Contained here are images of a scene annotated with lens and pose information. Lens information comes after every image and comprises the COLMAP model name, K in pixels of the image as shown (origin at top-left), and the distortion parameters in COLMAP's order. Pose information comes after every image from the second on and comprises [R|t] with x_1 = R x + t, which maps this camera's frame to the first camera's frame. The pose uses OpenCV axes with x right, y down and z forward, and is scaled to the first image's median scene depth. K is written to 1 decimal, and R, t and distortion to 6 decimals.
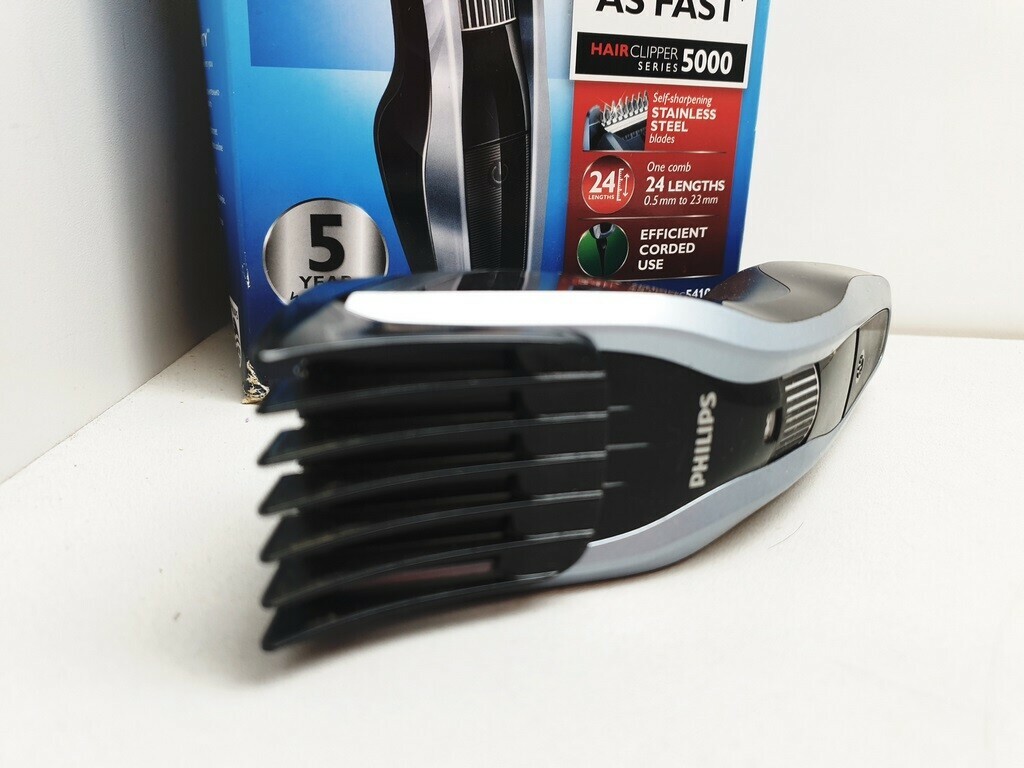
lens RADIAL K [[824.4, 0, 511.3], [0, 824.4, 373.3], [0, 0, 1]] dist [0.010636, -0.039458]
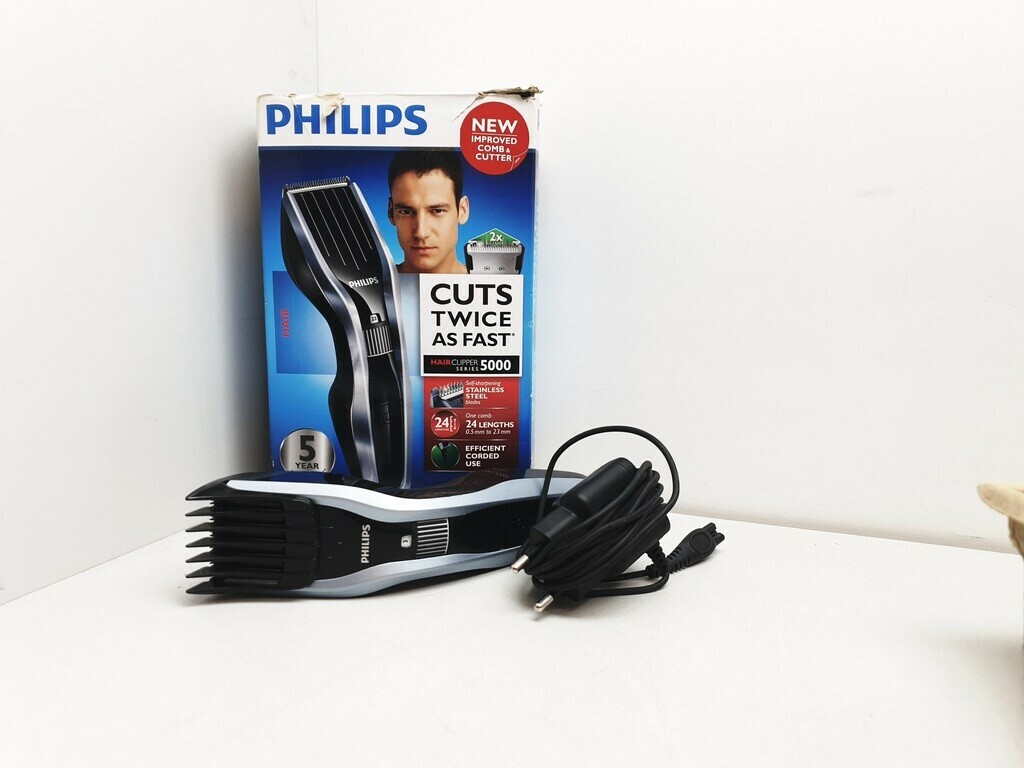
lens RADIAL K [[814.1, 0, 512.9], [0, 814.1, 384.1], [0, 0, 1]] dist [0.033965, -0.031062]
pose [[0.942933, 0.026853, -0.331898, 0.977976], [-0.081429, 0.985075, -0.151645, -0.038728], [0.322873, 0.170017, 0.931046, -0.852784]]
